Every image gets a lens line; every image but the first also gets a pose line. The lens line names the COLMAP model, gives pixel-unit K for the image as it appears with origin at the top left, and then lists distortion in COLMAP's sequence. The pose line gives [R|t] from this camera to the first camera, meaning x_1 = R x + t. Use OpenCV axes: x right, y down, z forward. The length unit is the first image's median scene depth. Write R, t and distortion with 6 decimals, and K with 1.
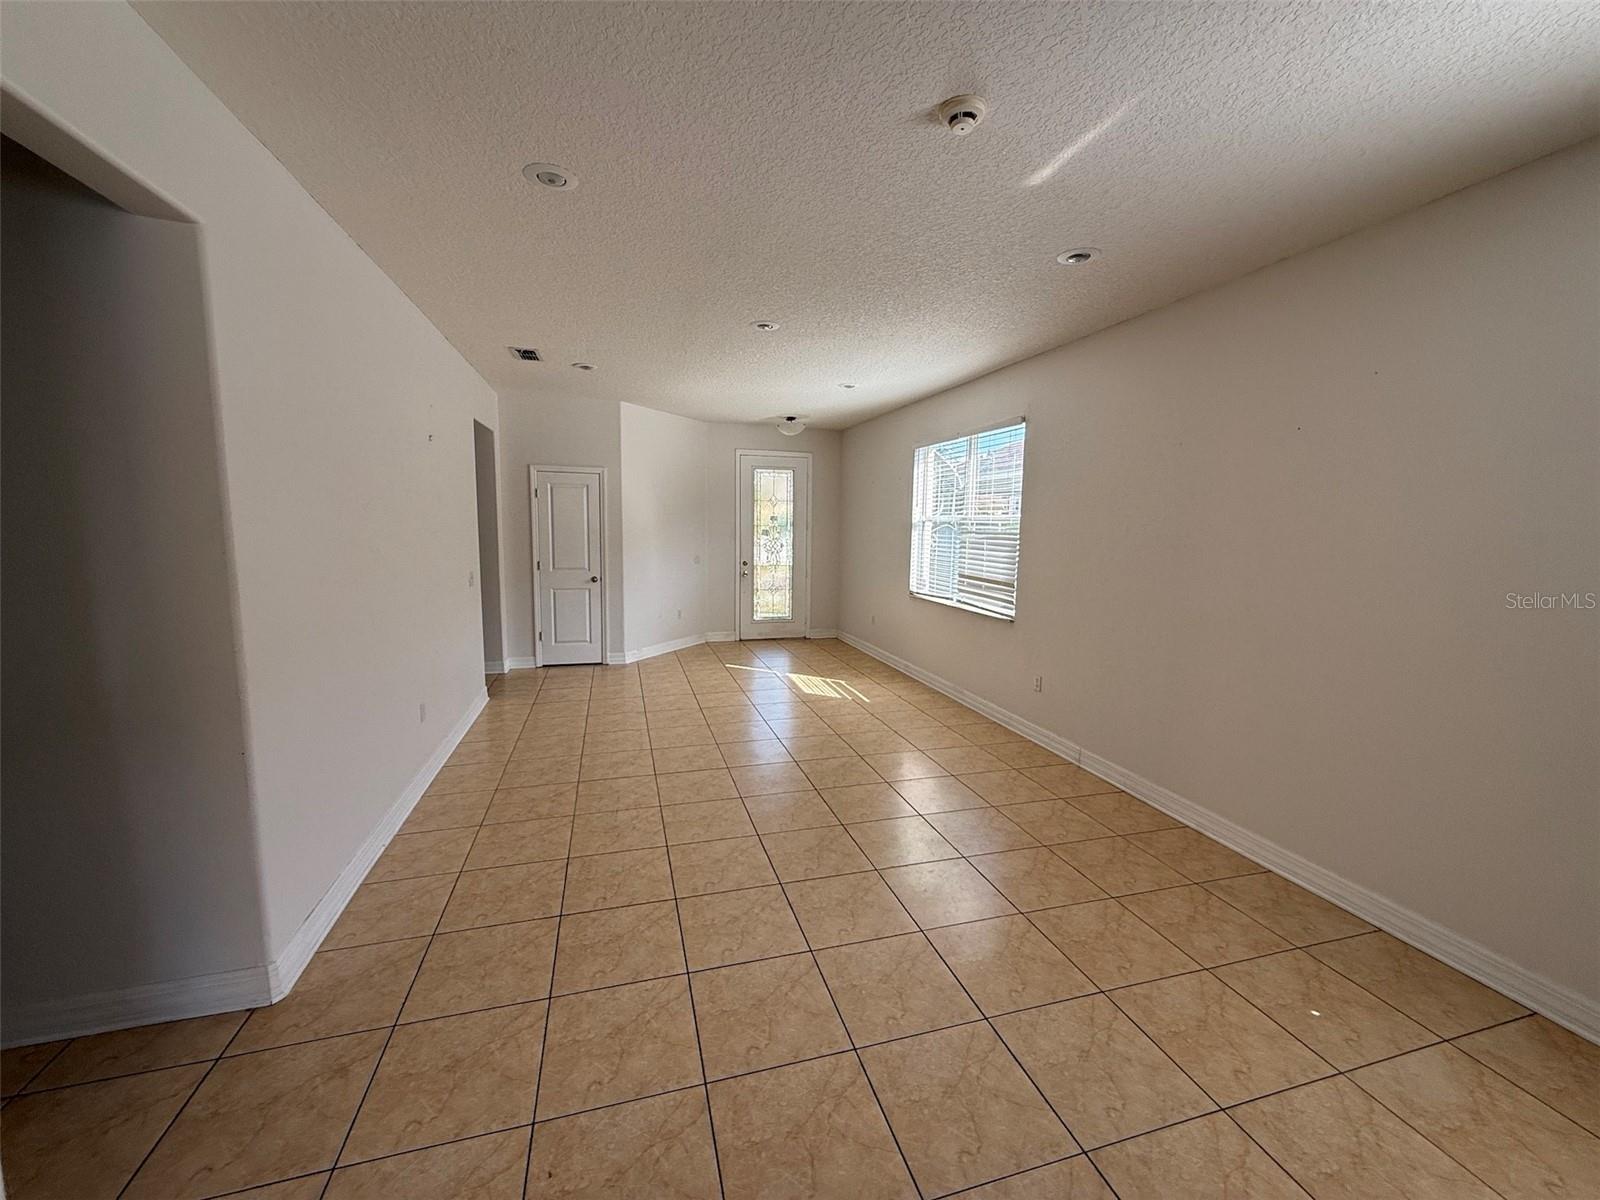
lens RADIAL K [[638.1, 0, 800.8], [0, 638.1, 599.5], [0, 0, 1]] dist [-0.003059, 0.001362]
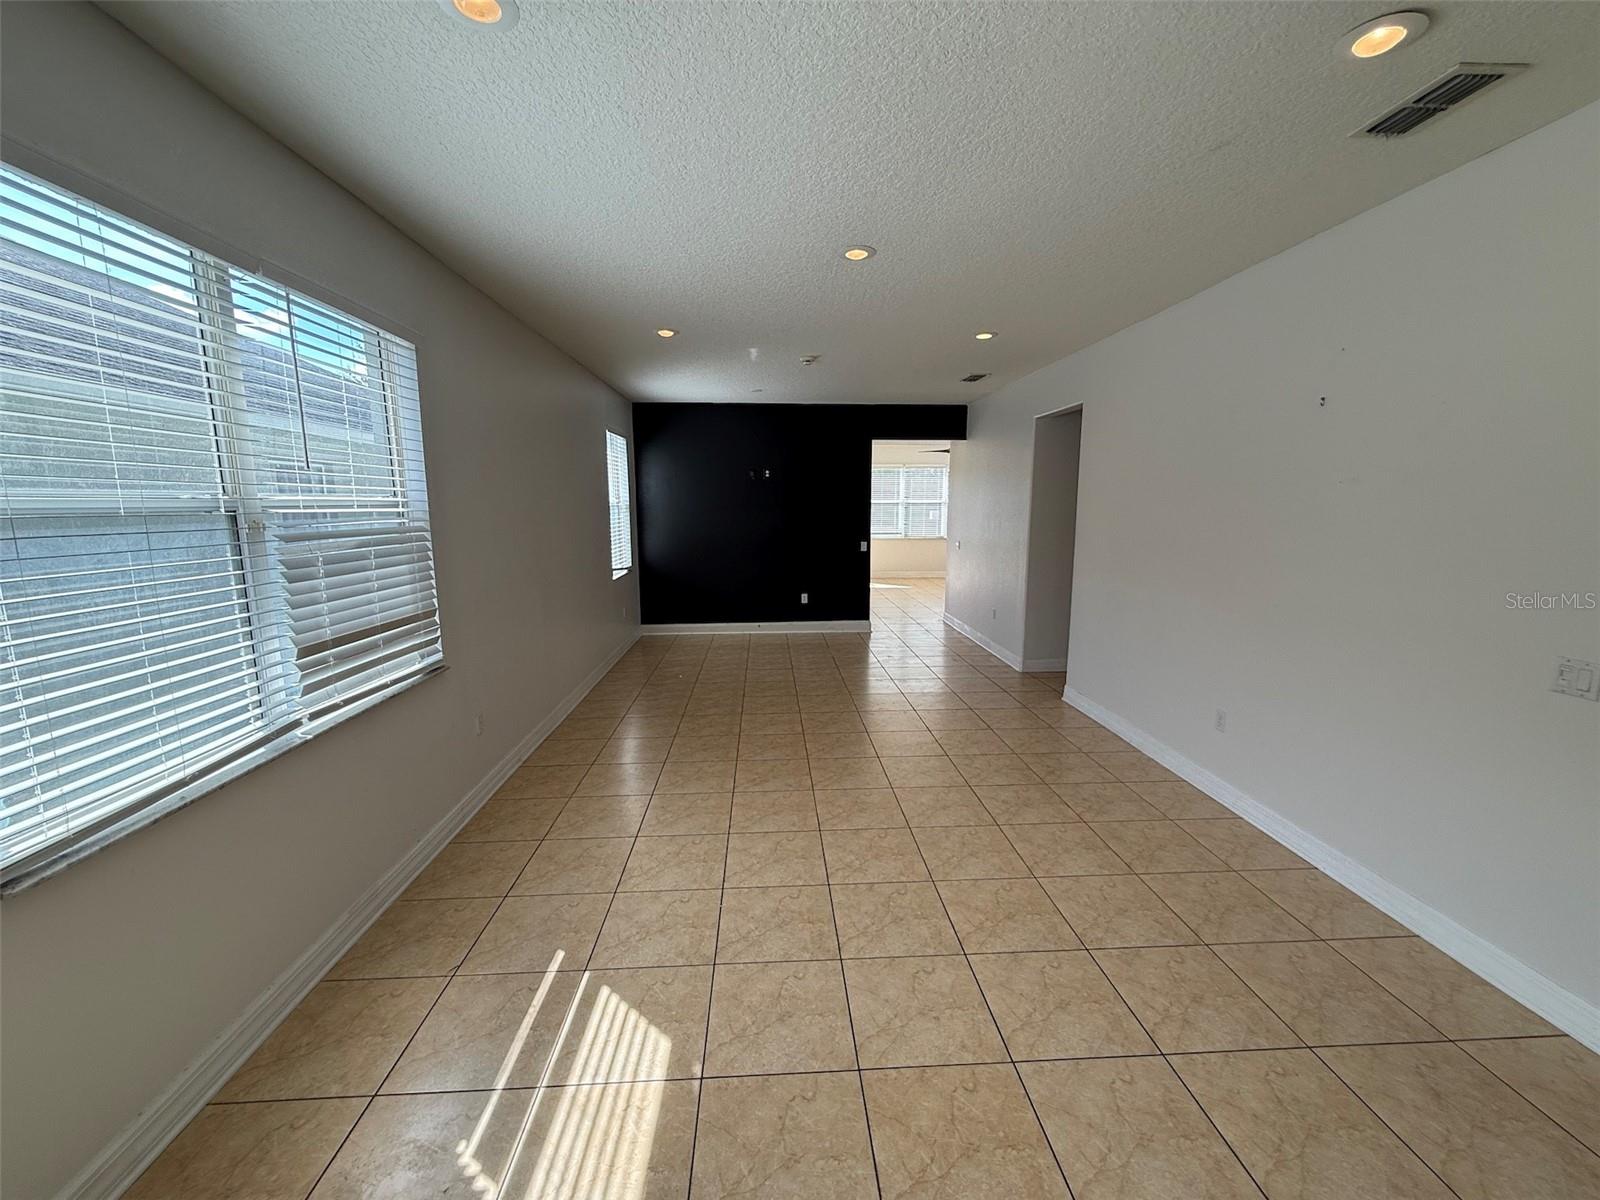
lens RADIAL K [[638.1, 0, 799.4], [0, 638.1, 599.6], [0, 0, 1]] dist [-0.003059, 0.001362]
pose [[-0.974221, -0.045569, 0.220944, -0.143207], [0.016544, 0.962318, 0.271423, -0.192552], [-0.224987, 0.268081, -0.936757, 1.475700]]
